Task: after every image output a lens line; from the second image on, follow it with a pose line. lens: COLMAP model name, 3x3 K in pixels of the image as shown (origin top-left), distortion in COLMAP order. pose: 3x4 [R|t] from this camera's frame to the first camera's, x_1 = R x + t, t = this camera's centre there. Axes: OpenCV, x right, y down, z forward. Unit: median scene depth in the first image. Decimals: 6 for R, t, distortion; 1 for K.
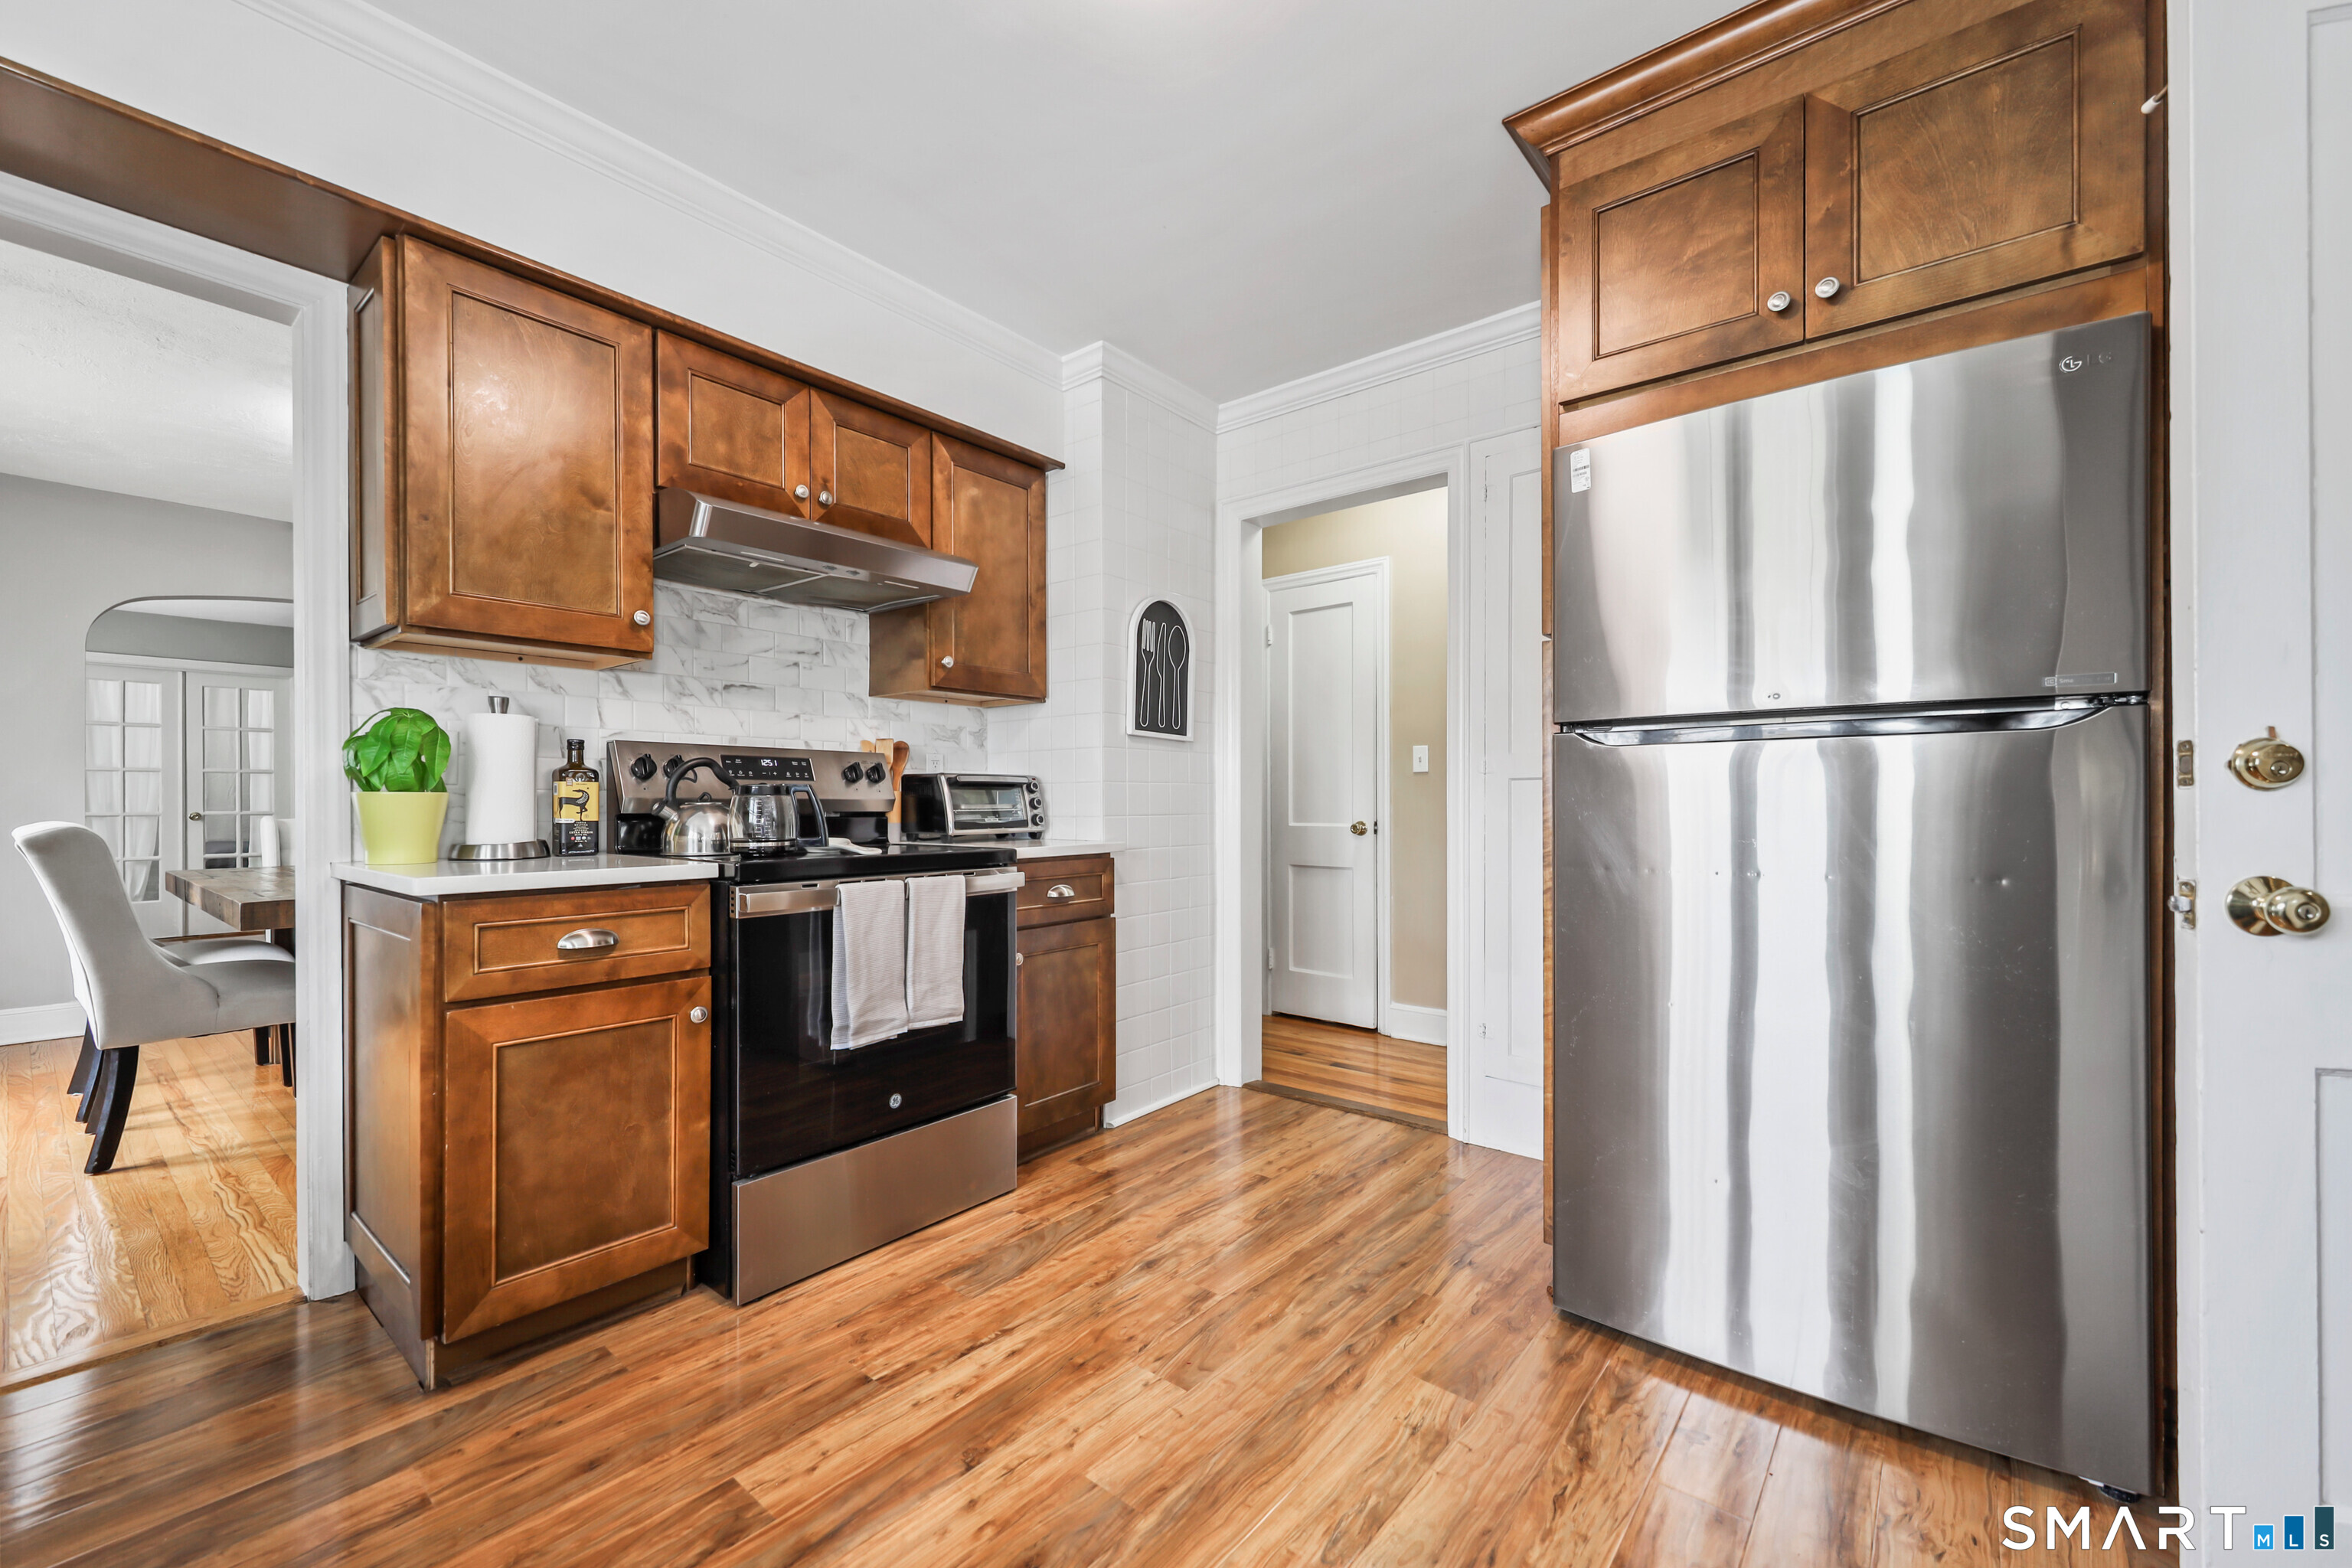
lens RADIAL K [[937.7, 0, 1177.2], [0, 937.7, 799.0], [0, 0, 1]] dist [-0.001172, 0.000113]
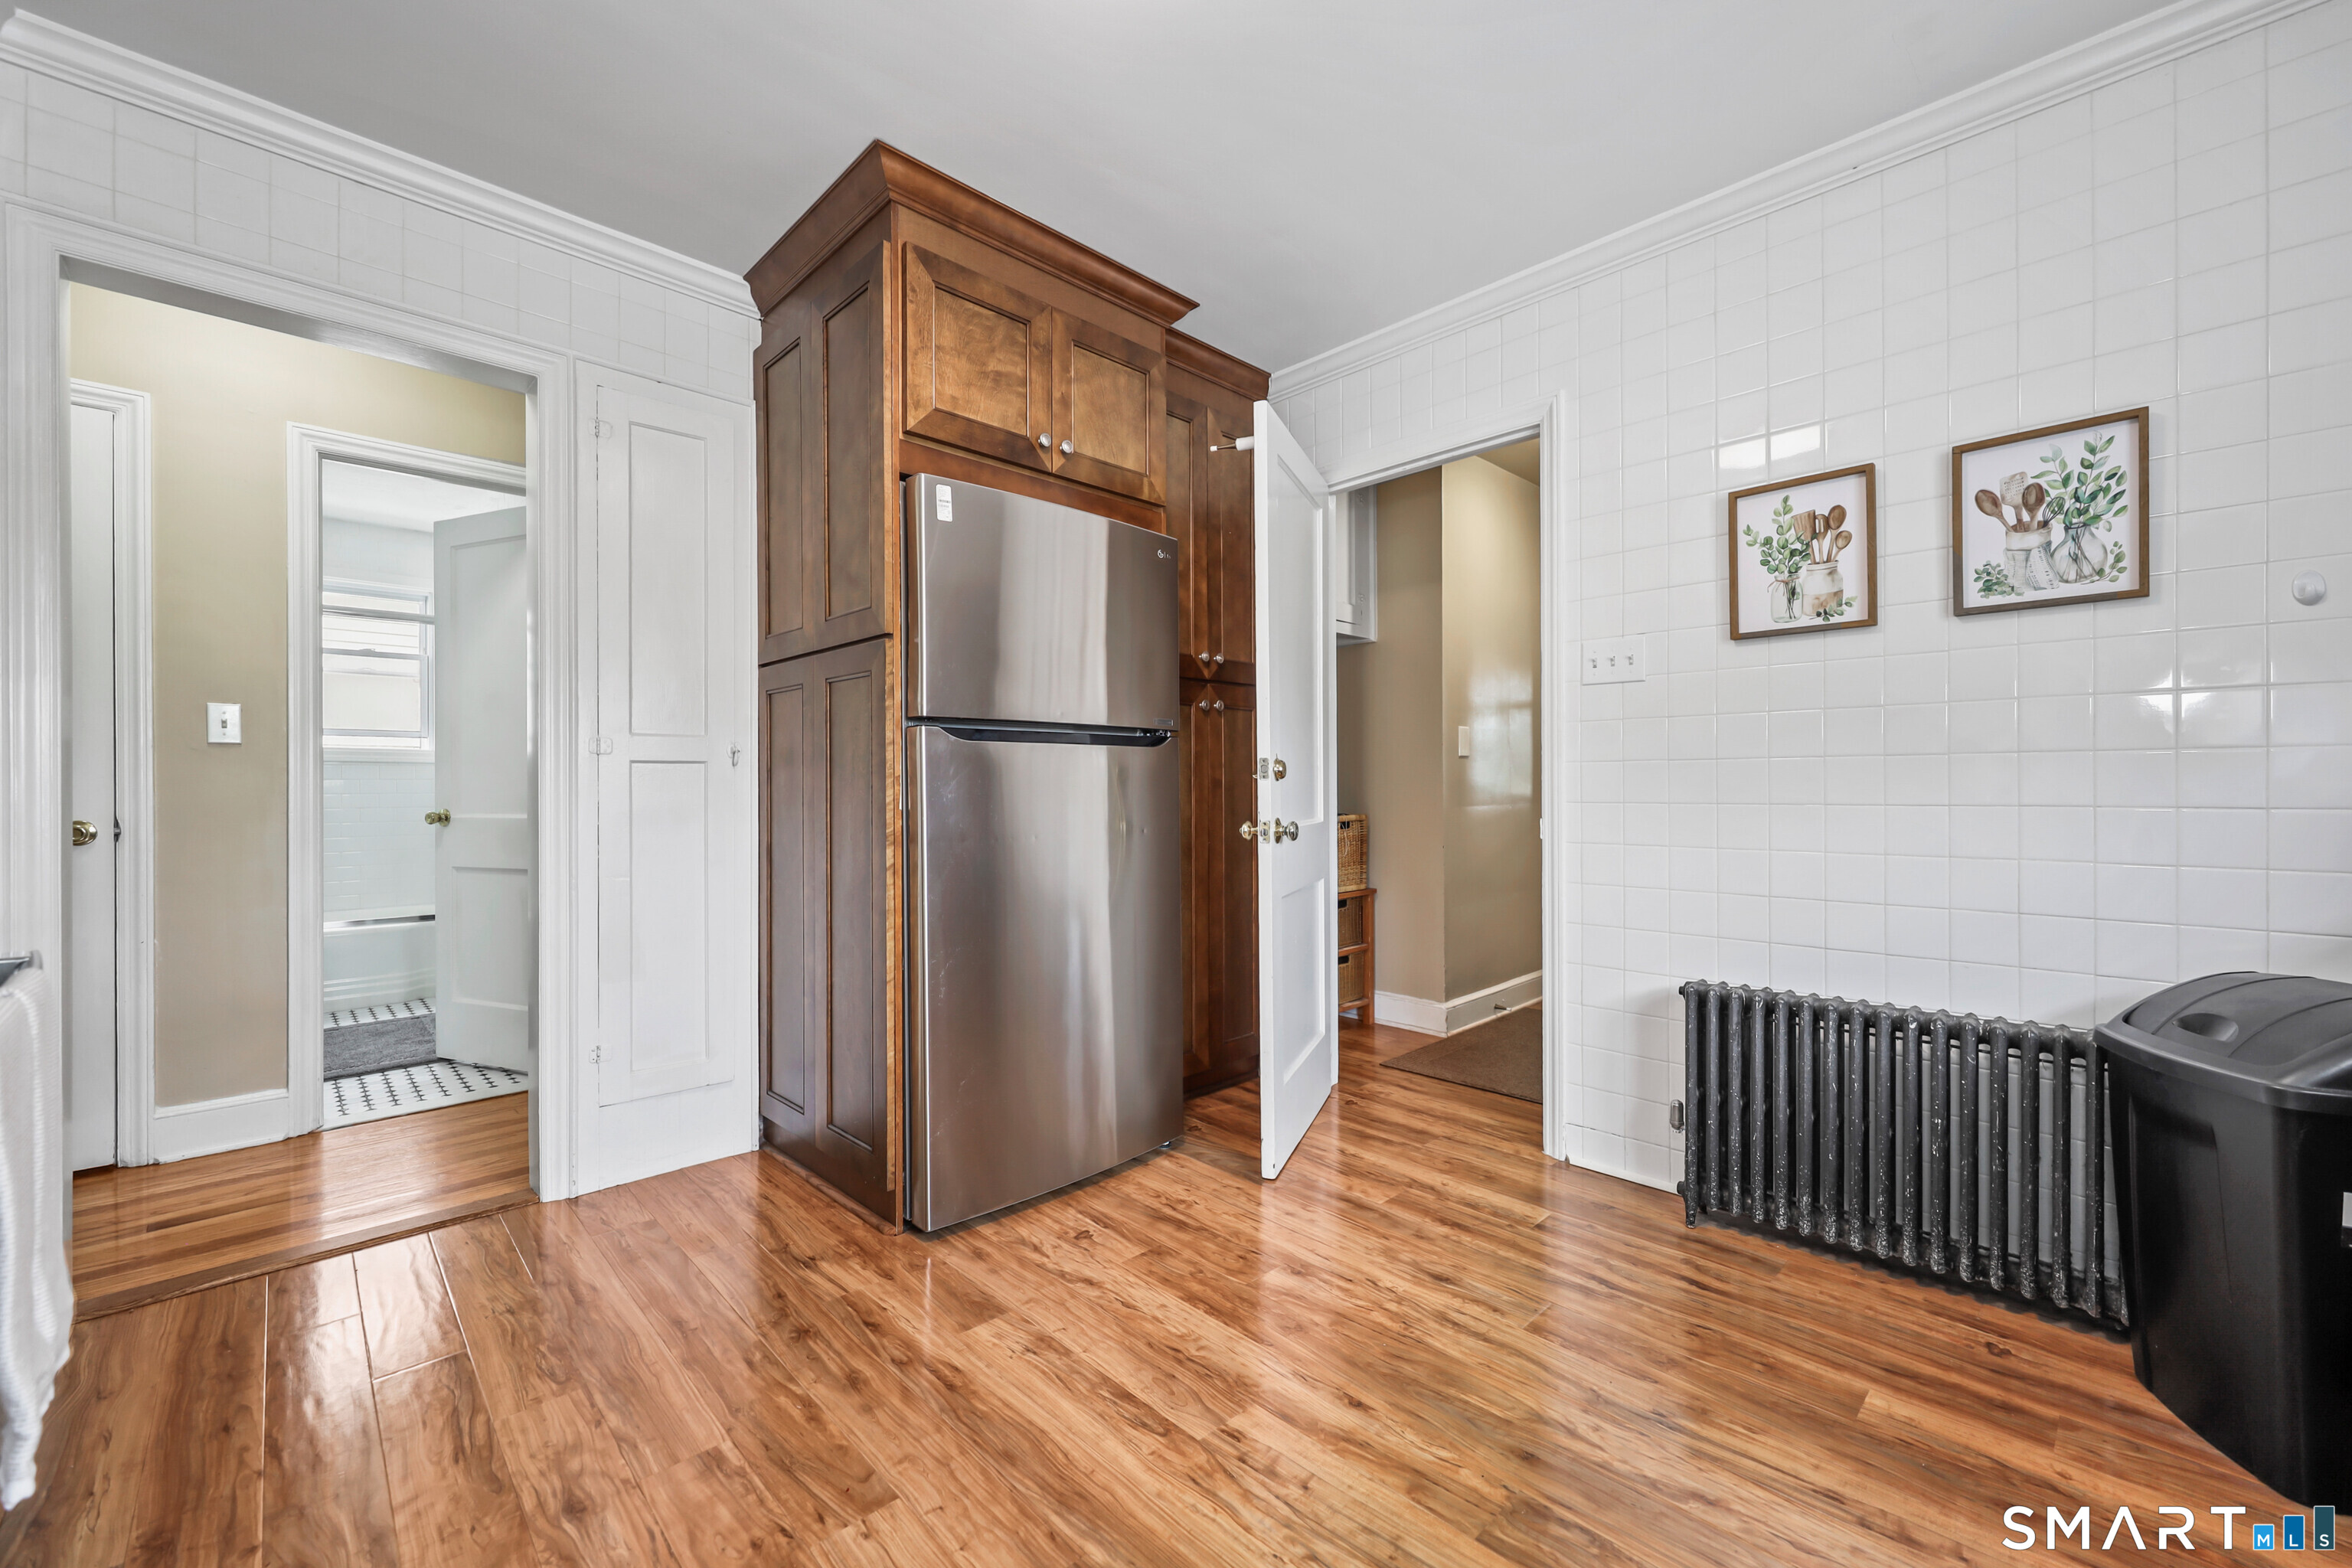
lens RADIAL K [[937.7, 0, 1138.0], [0, 937.7, 783.9], [0, 0, 1]] dist [-0.001172, 0.000113]
pose [[0.127858, 0.007516, 0.991764, -0.664814], [-0.002011, 0.999971, -0.007319, 0.007715], [-0.991790, -0.001059, 0.127869, 0.581377]]
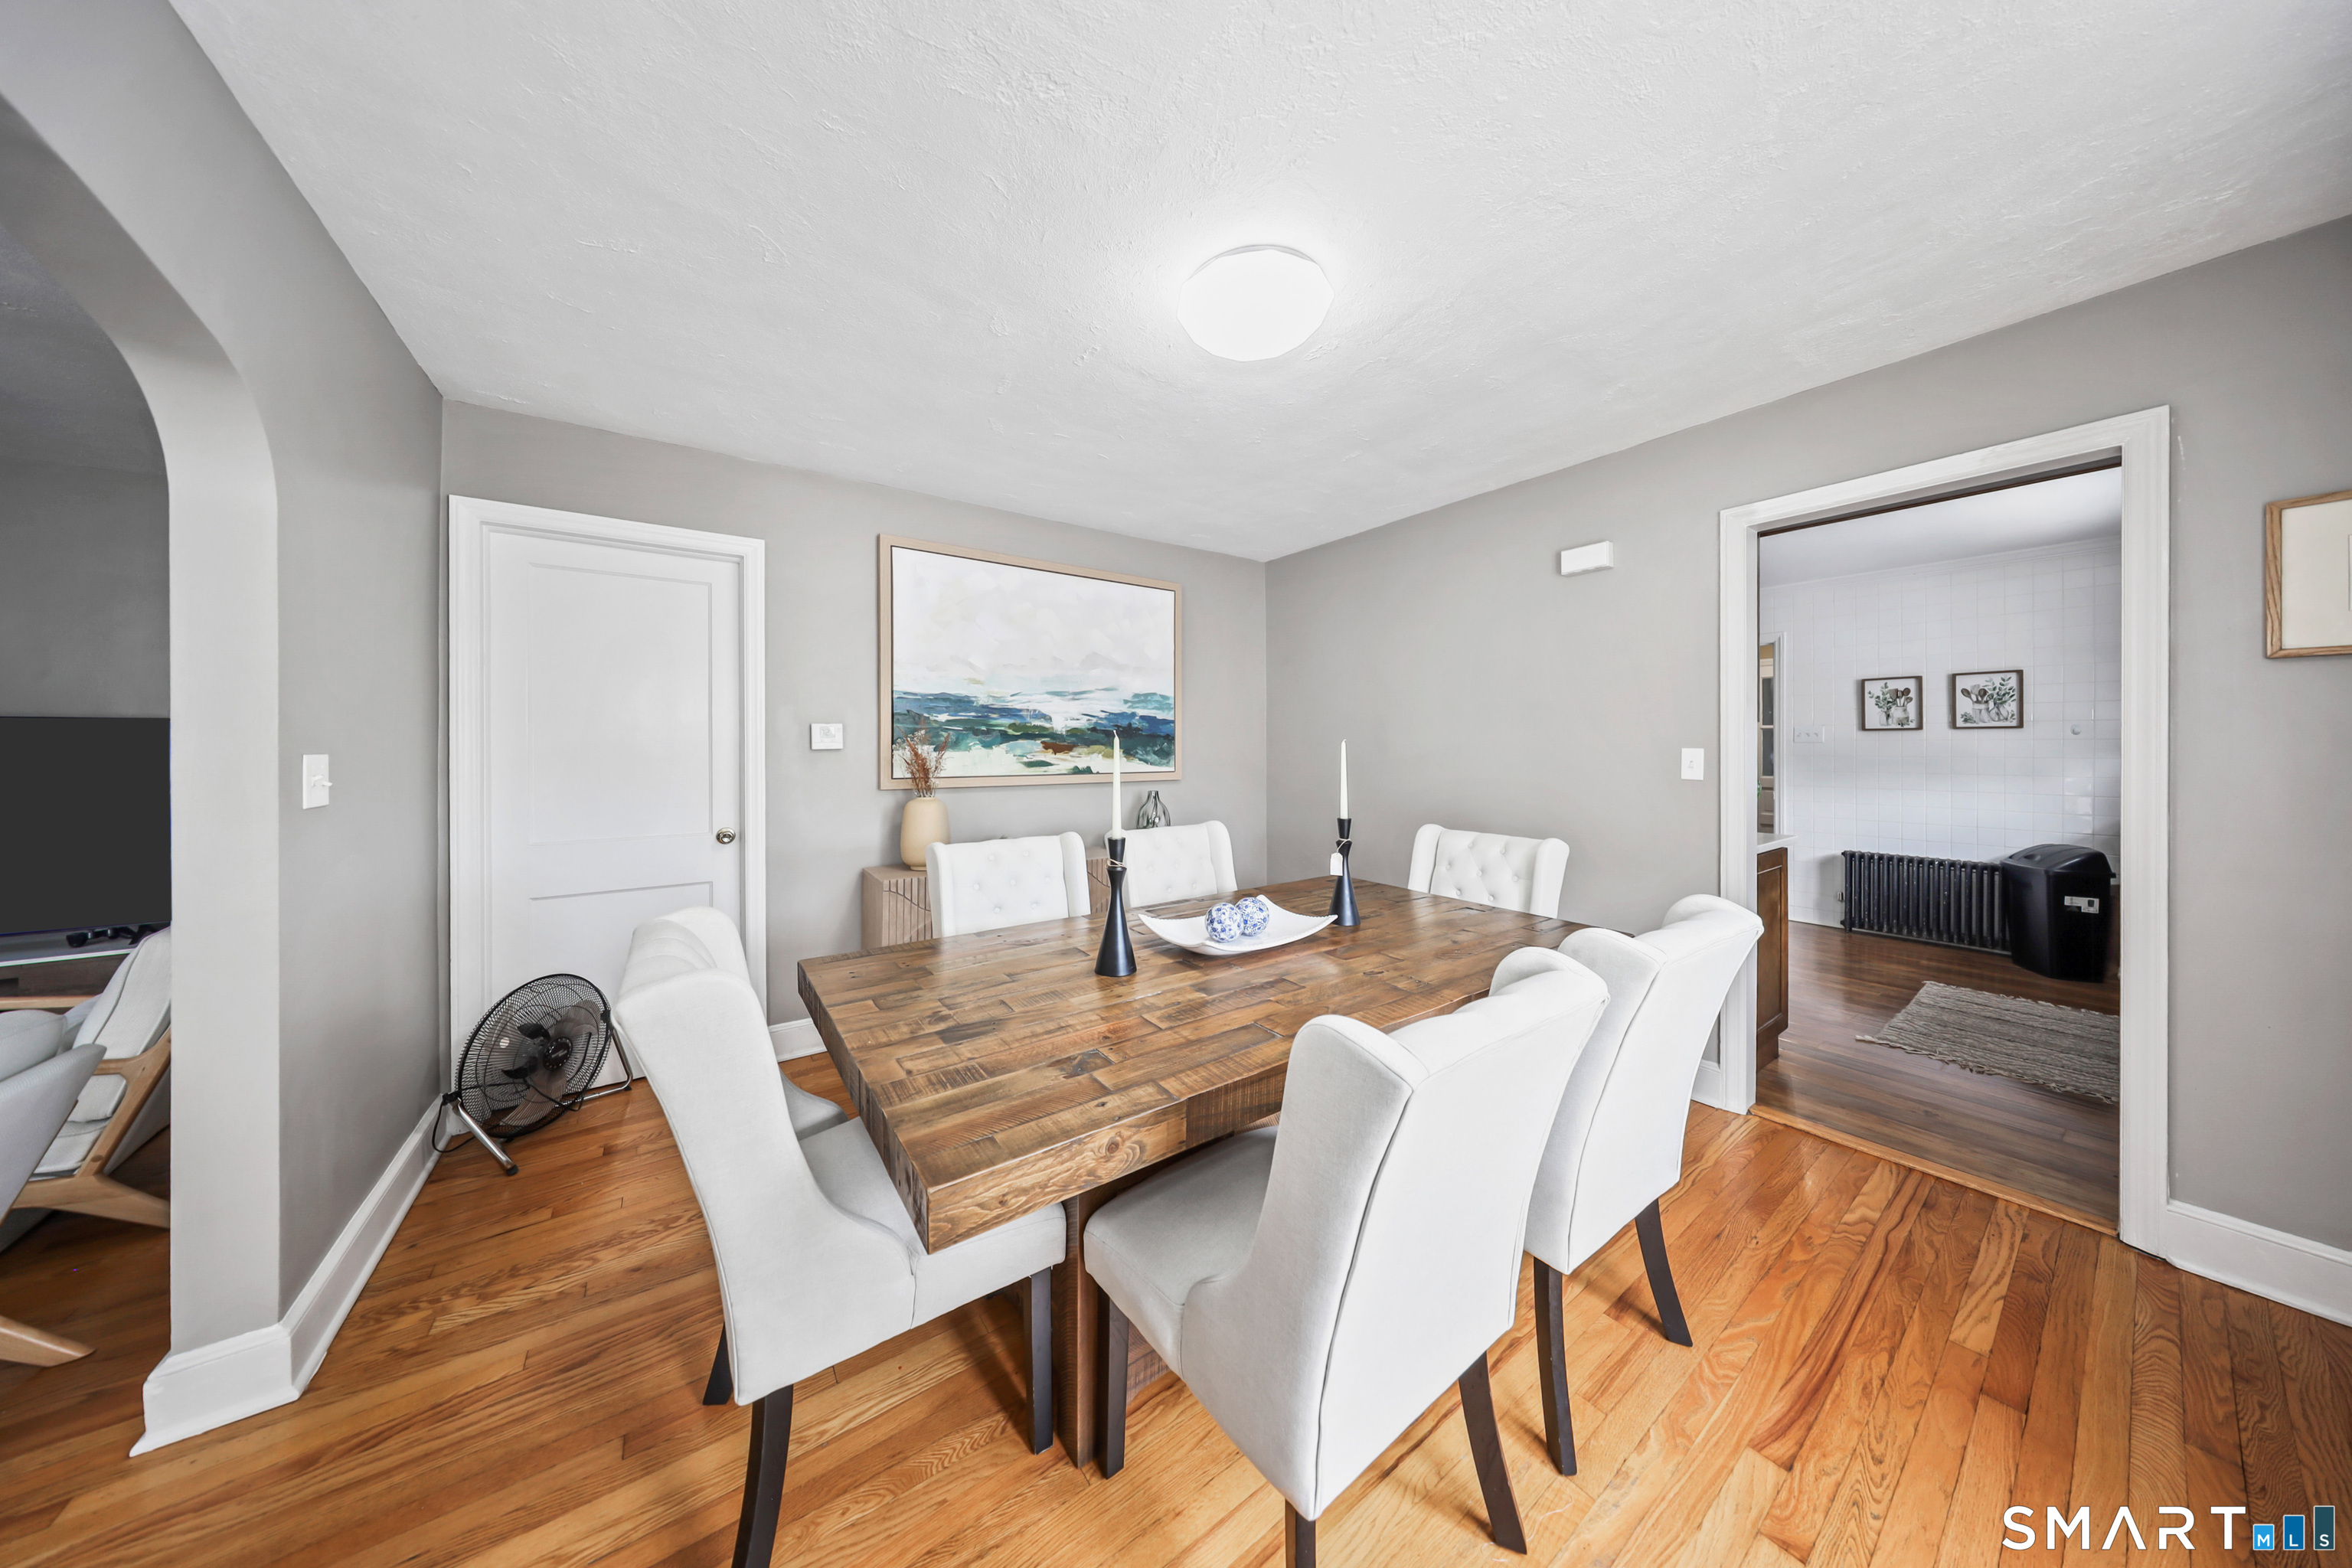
lens RADIAL K [[692.6, 0, 1156.0], [0, 692.6, 747.5], [0, 0, 1]] dist [0.000060, -0.000004]
pose [[0.270924, 0.000310, 0.962601, -2.472487], [0.000951, 0.999999, -0.000589, -0.126287], [-0.962600, 0.001075, 0.270924, 1.754551]]
